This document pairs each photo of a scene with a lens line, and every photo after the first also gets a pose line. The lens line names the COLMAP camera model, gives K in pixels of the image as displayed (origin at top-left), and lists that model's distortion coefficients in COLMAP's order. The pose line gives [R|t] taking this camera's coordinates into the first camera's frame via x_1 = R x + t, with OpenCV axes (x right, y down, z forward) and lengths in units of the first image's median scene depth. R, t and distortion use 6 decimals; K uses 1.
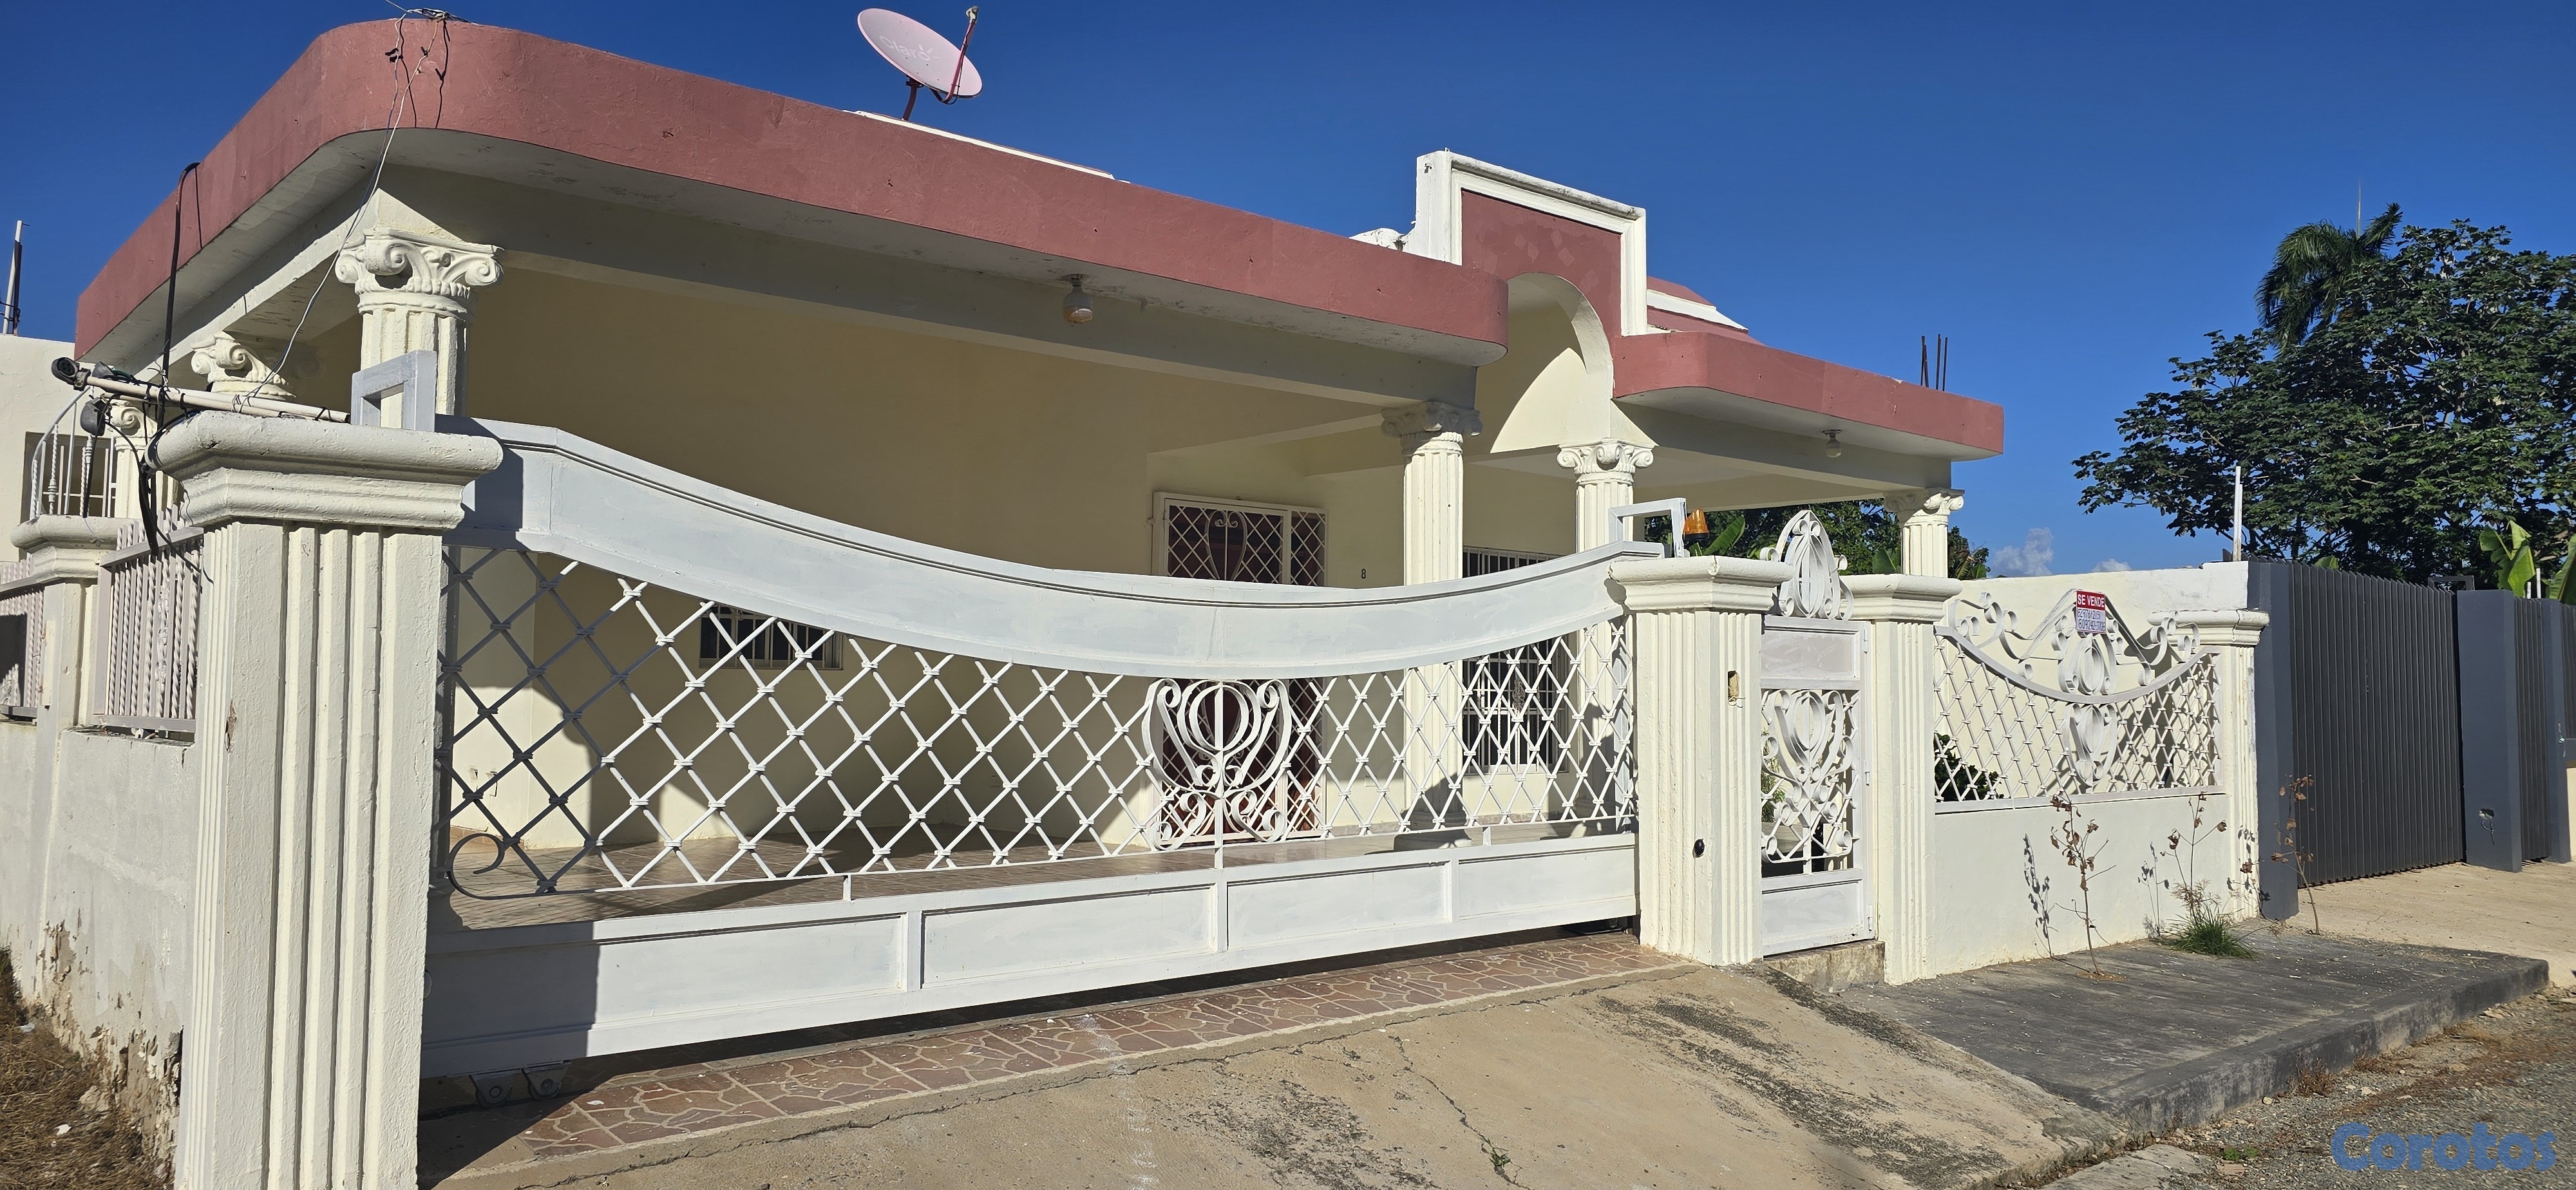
lens RADIAL K [[1729.9, 0, 1293.3], [0, 1729.9, 590.0], [0, 0, 1]] dist [0.025225, -0.011495]
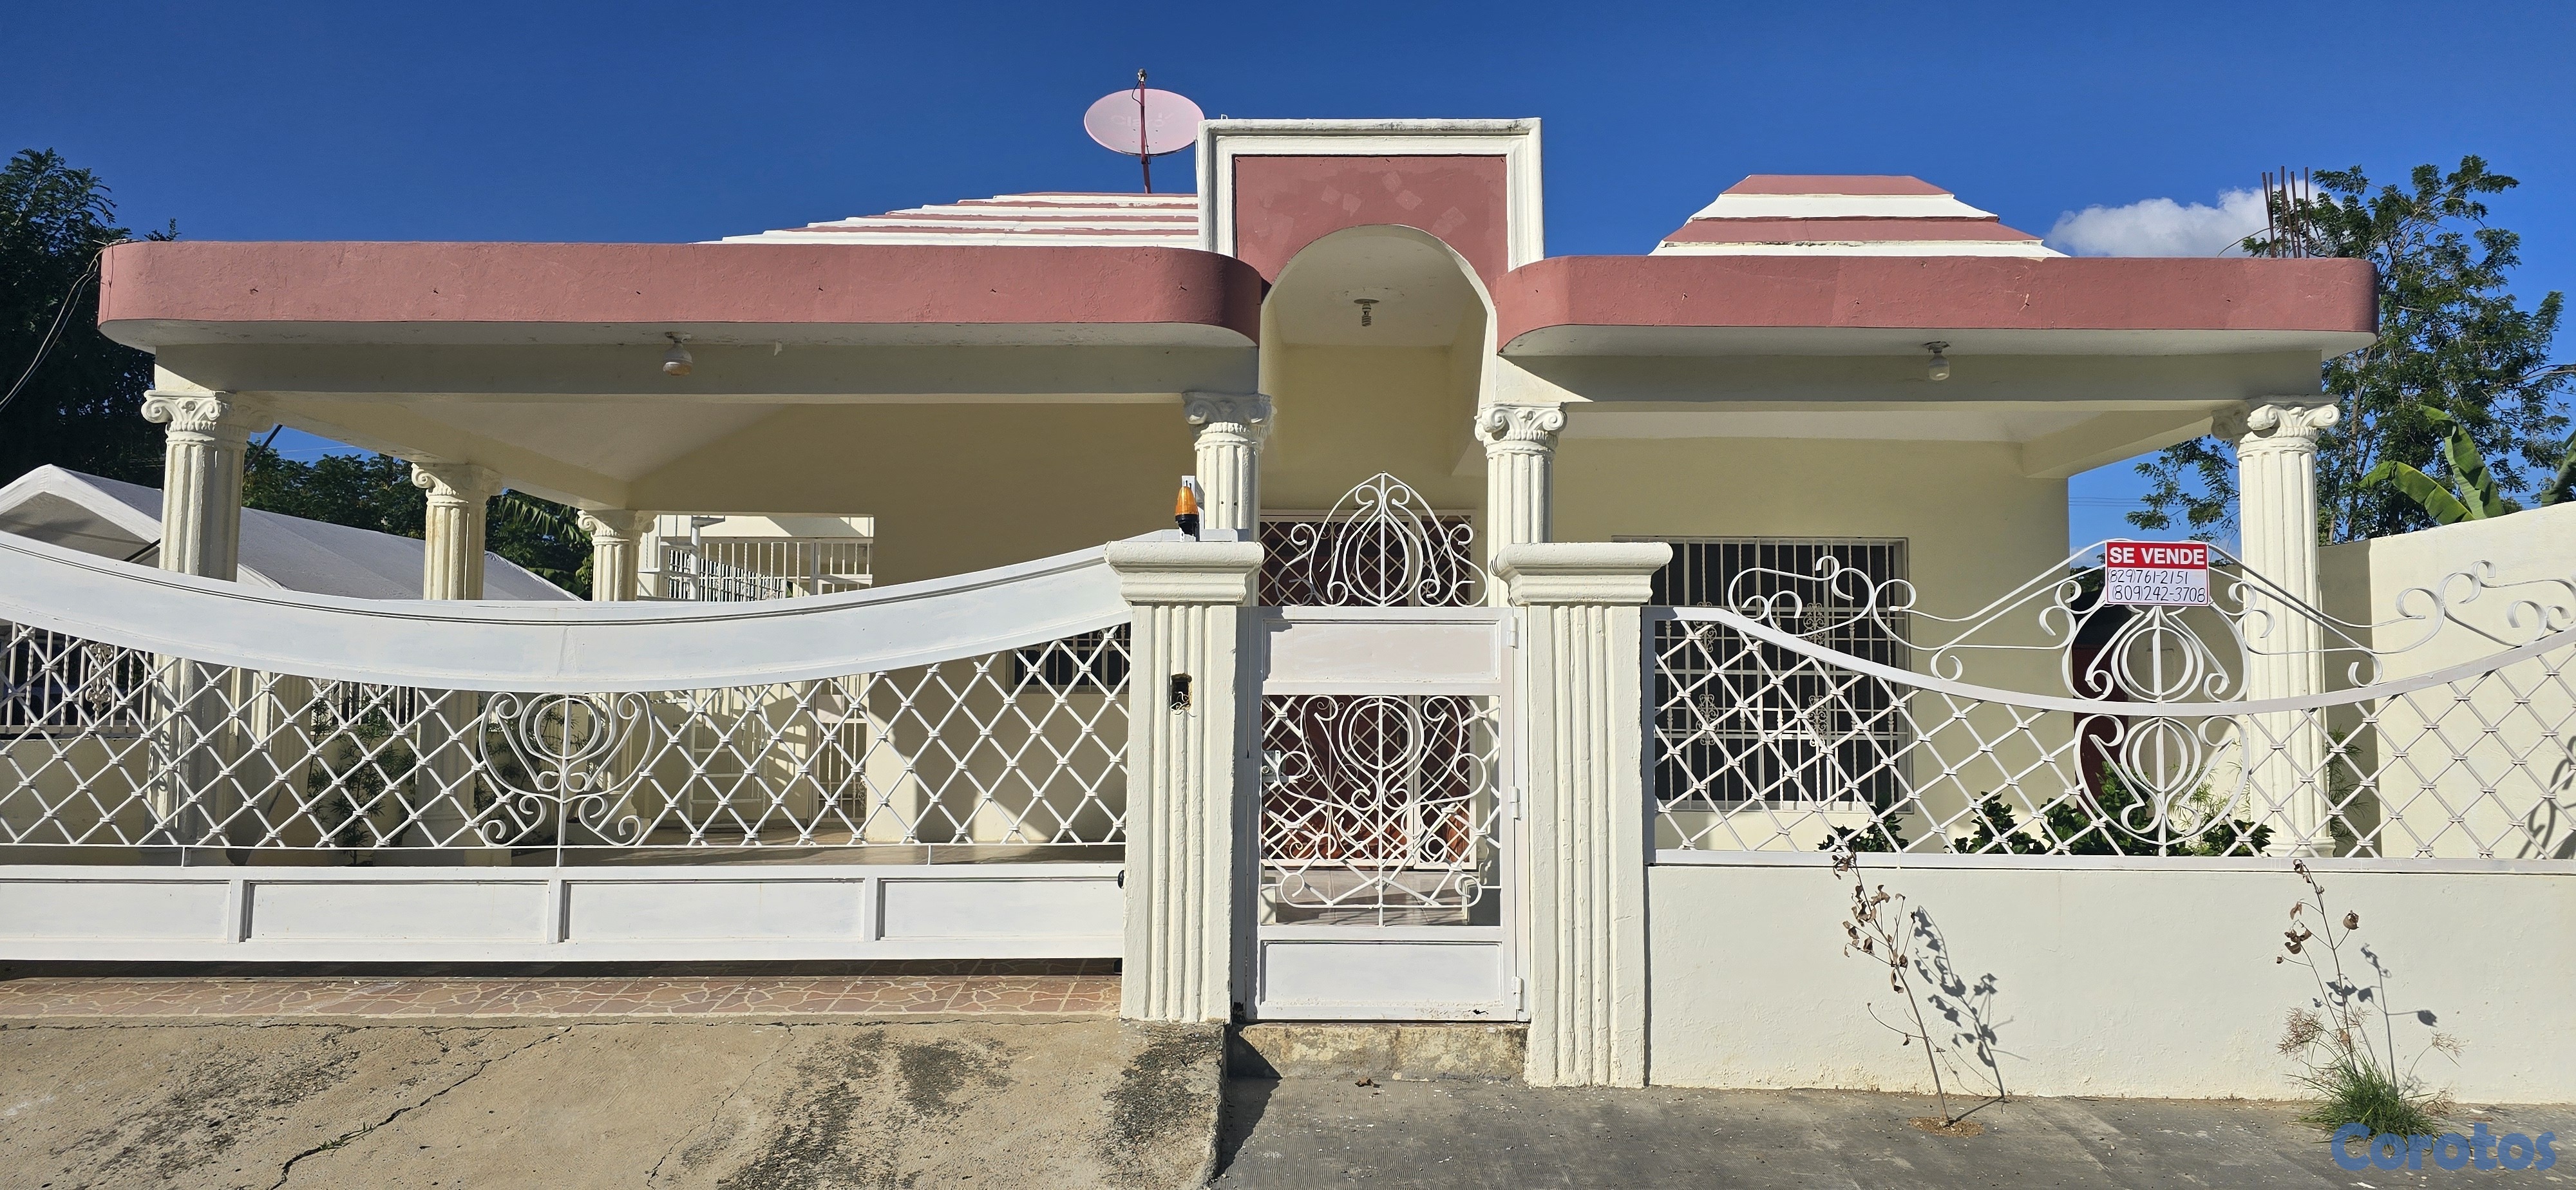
lens RADIAL K [[1729.9, 0, 1296.1], [0, 1729.9, 592.1], [0, 0, 1]] dist [0.025225, -0.011495]
pose [[0.746987, -0.054381, -0.662611, 0.875940], [0.041816, 0.998519, -0.034808, 0.039126], [0.663522, -0.001707, 0.748155, 0.413010]]
